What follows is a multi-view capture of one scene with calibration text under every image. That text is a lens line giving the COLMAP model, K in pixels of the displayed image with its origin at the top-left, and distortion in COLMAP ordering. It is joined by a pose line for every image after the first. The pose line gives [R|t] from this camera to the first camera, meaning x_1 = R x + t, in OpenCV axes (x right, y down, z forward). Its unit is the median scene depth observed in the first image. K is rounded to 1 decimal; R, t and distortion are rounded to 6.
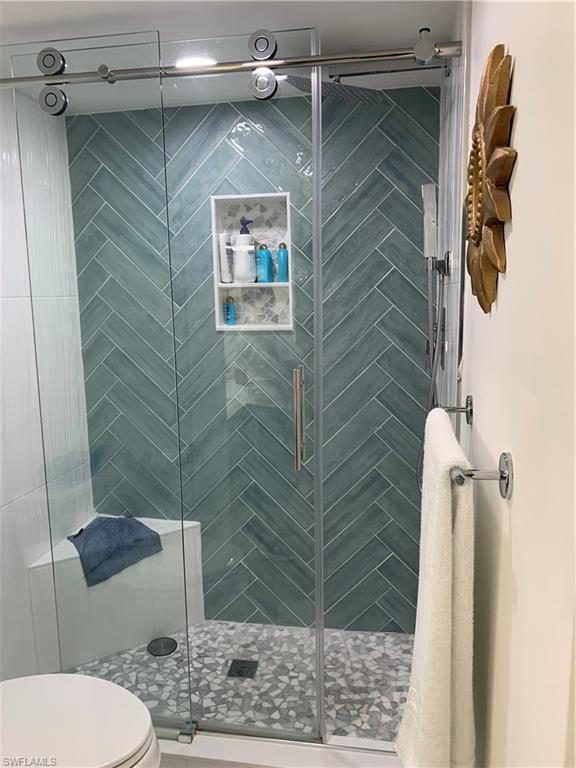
lens RADIAL K [[581.8, 0, 289.0], [0, 581.8, 381.9], [0, 0, 1]] dist [0.005163, -0.001997]
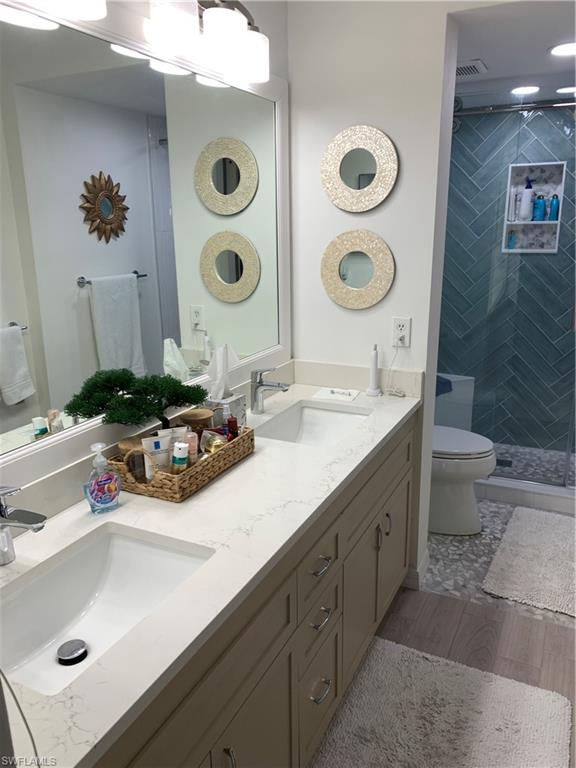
lens RADIAL K [[581.8, 0, 288.7], [0, 581.8, 387.4], [0, 0, 1]] dist [0.005163, -0.001997]
pose [[0.962738, 0.073277, -0.260318, -0.244396], [-0.038549, 0.989946, 0.136095, 0.079737], [0.267674, -0.120989, 0.955883, -0.696587]]
